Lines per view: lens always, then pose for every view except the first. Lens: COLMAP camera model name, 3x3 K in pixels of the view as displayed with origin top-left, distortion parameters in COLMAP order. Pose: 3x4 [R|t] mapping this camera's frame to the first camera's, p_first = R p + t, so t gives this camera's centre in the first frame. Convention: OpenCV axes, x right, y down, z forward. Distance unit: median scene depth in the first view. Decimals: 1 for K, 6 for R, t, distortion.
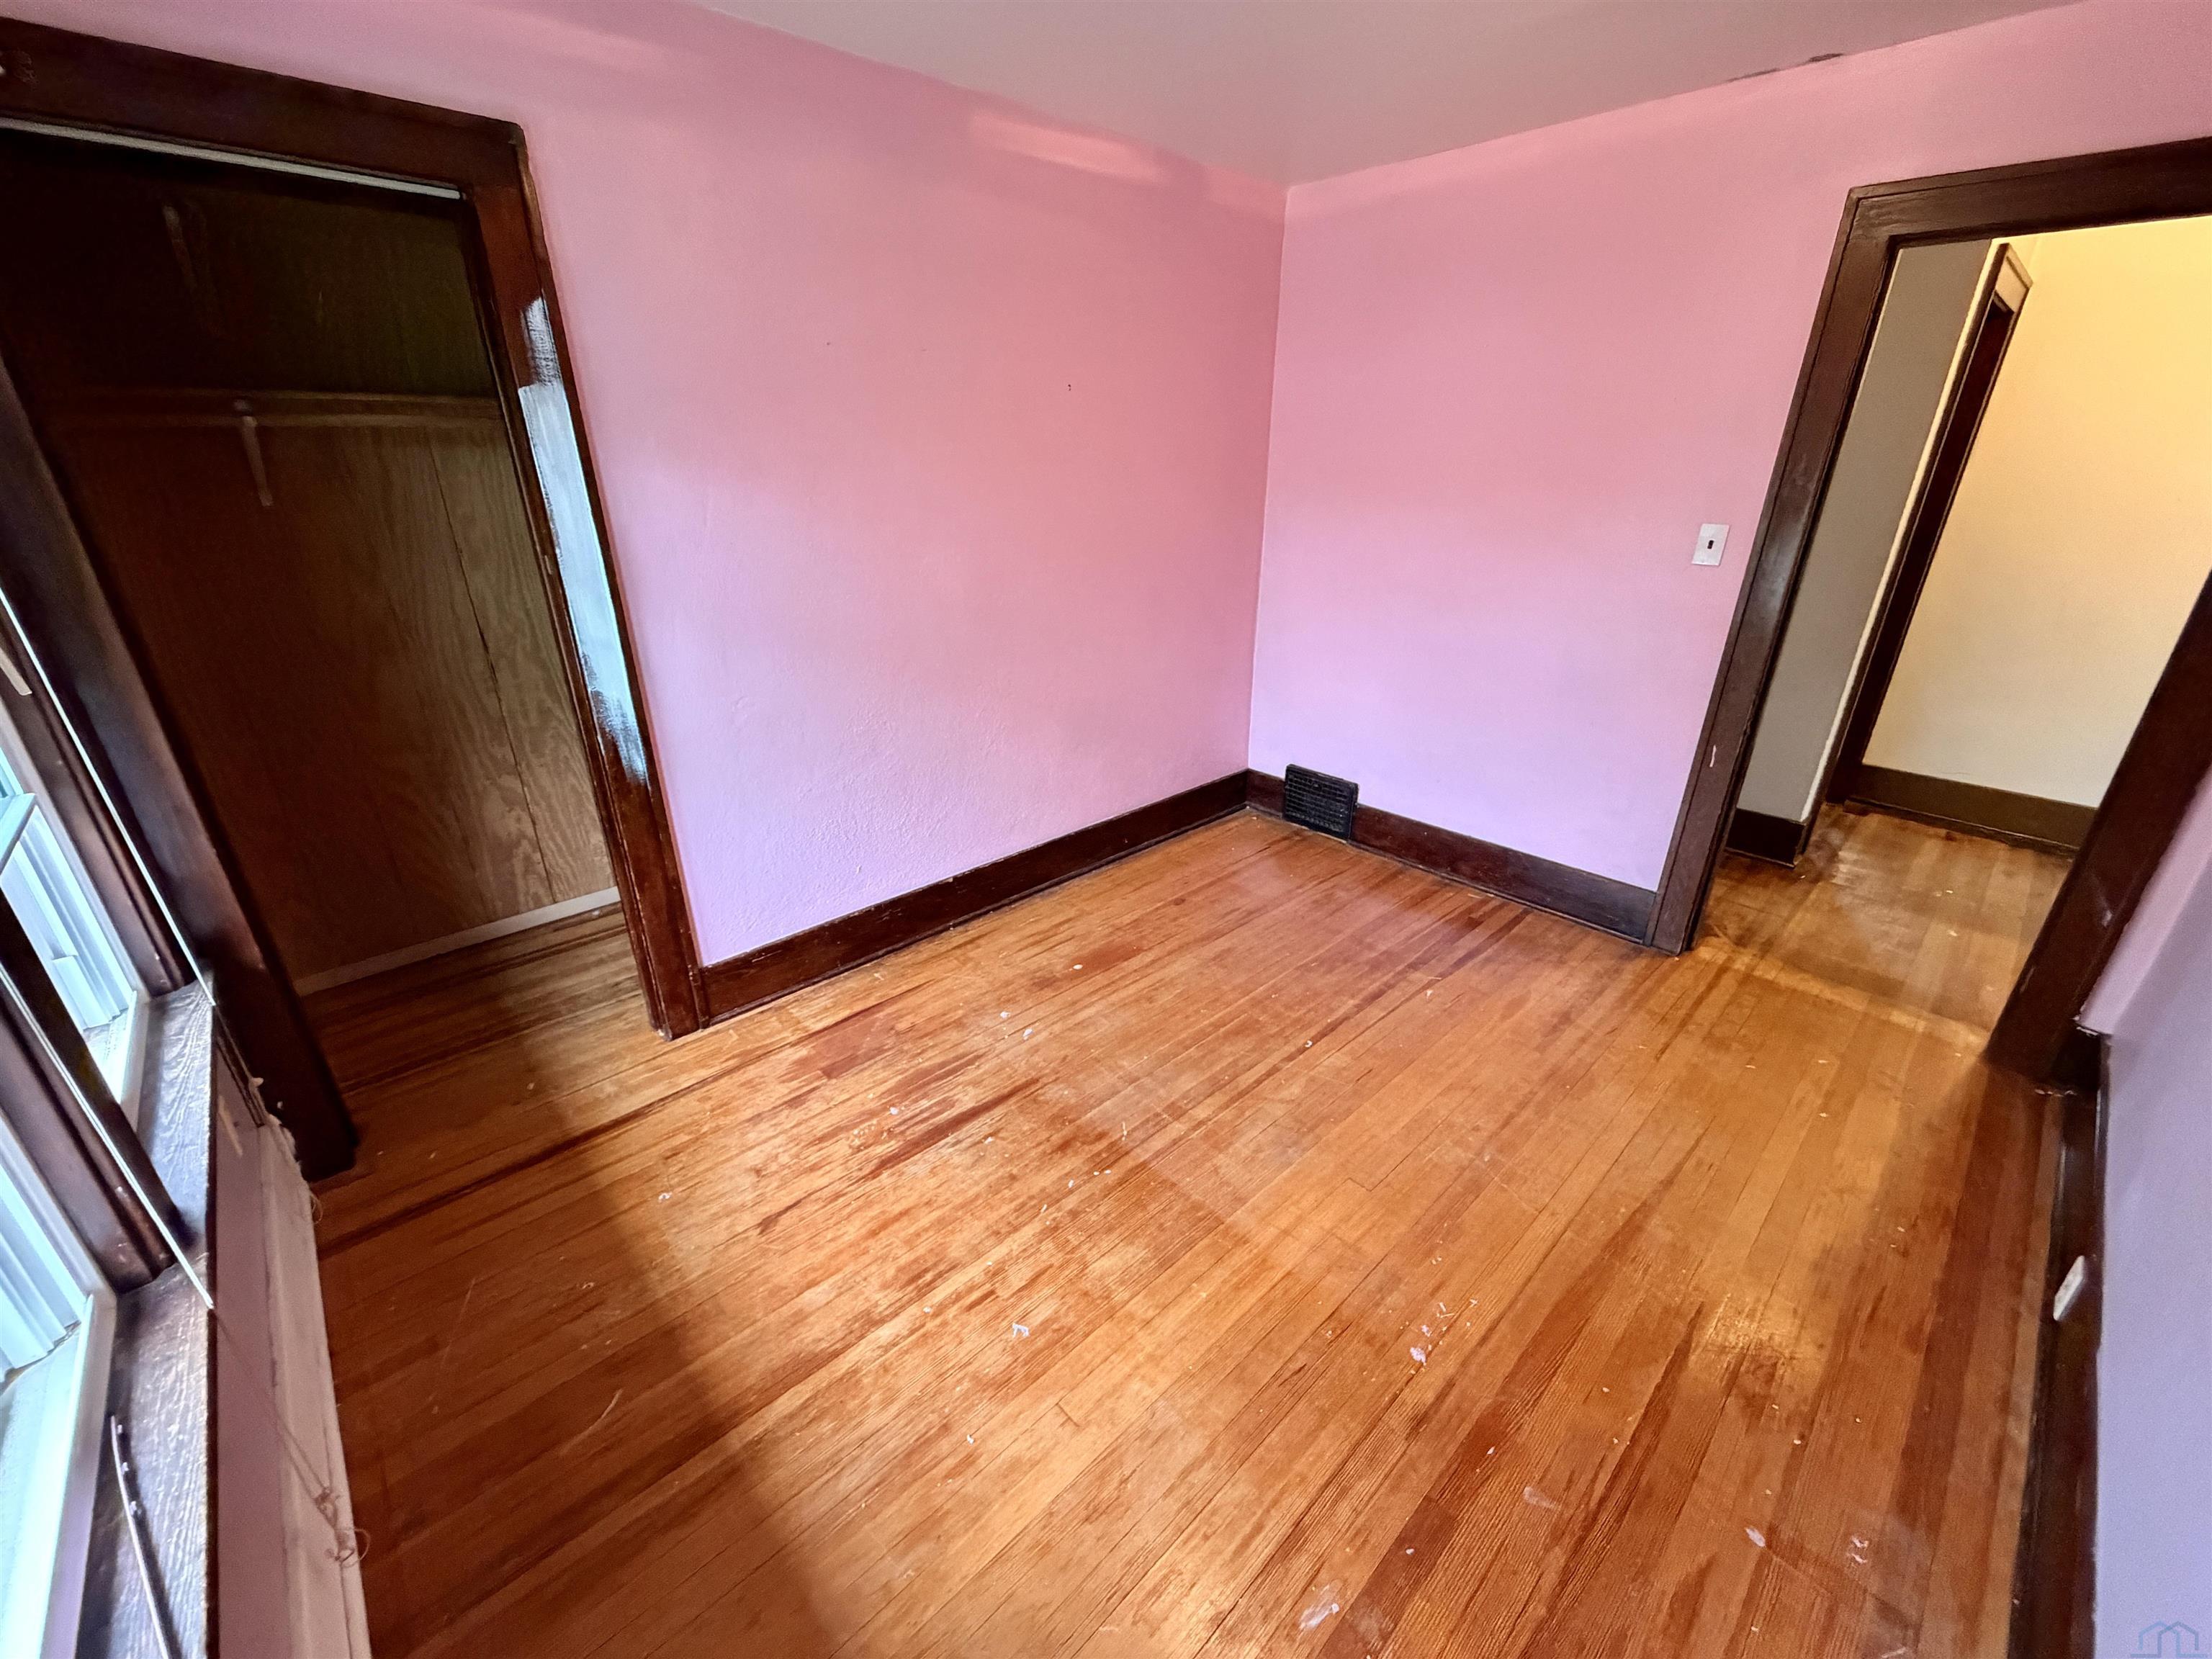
lens RADIAL K [[880.3, 0, 1096.9], [0, 880.3, 831.3], [0, 0, 1]] dist [-0.000908, 0.000128]
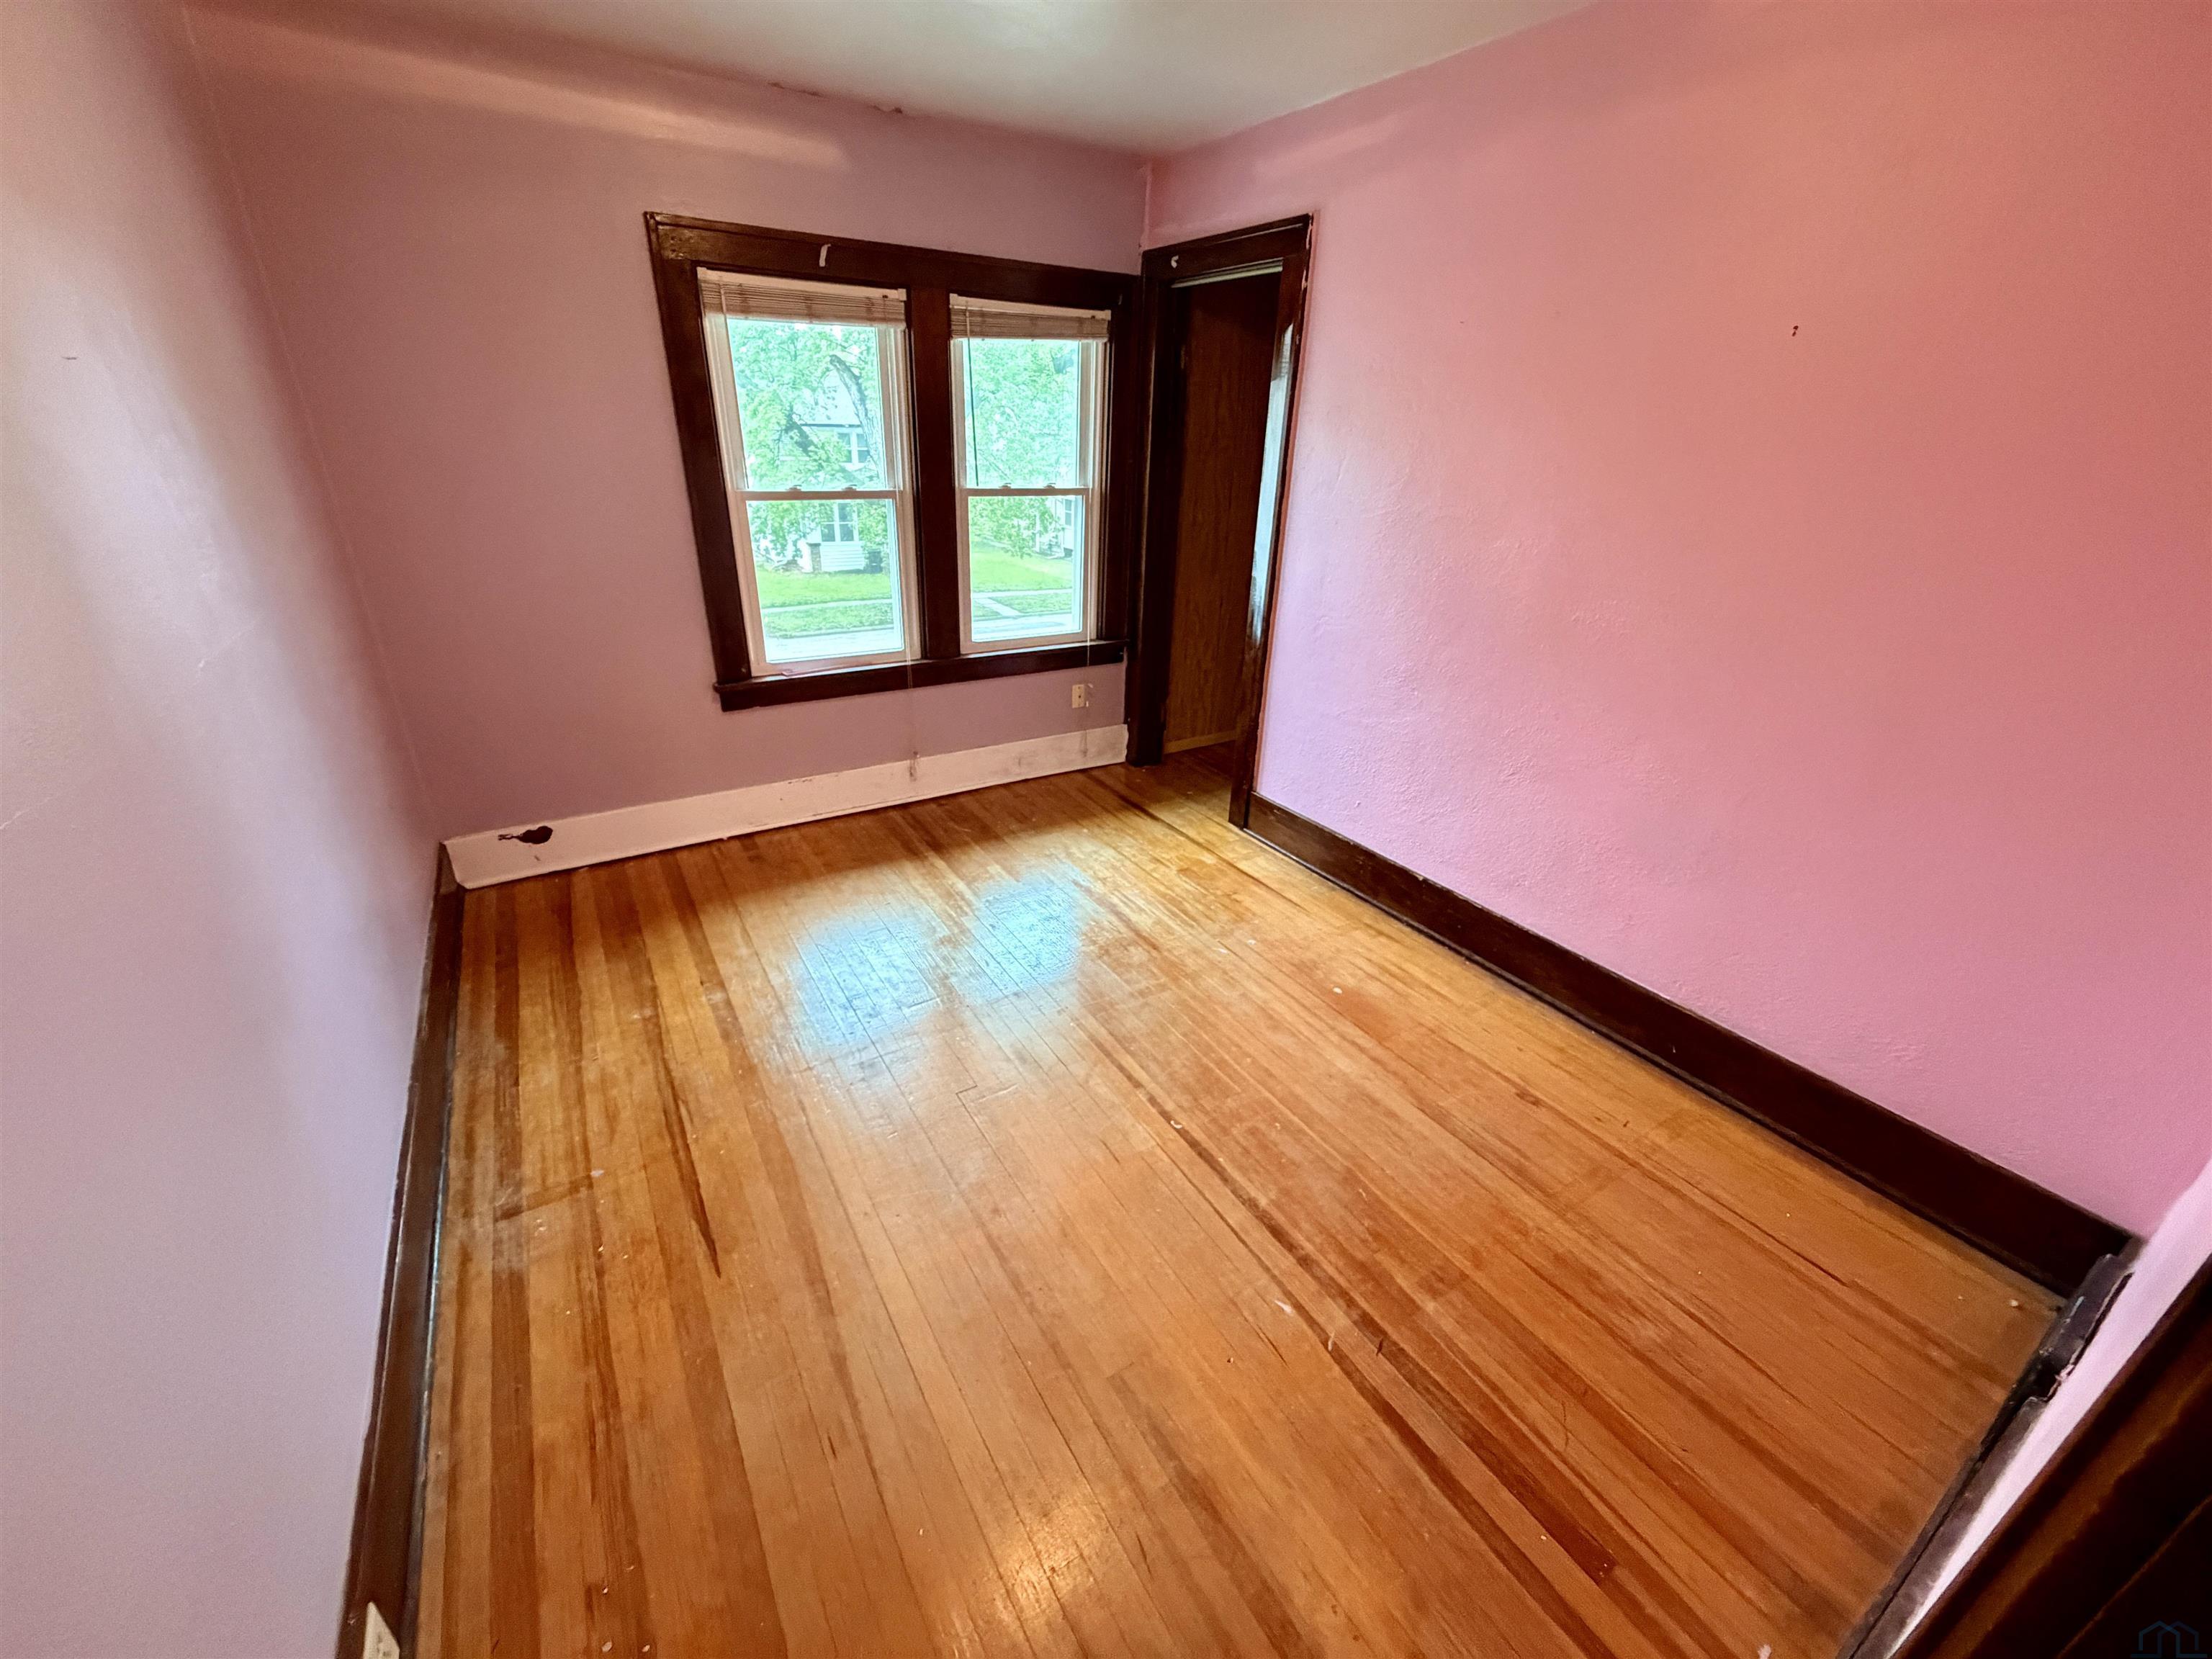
lens RADIAL K [[880.3, 0, 1093.8], [0, 880.3, 824.0], [0, 0, 1]] dist [-0.000908, 0.000128]
pose [[-0.198482, 0.401092, -0.894276, 0.868184], [-0.413299, 0.793085, 0.447437, -0.321480], [0.888701, 0.458412, 0.008357, 0.766759]]
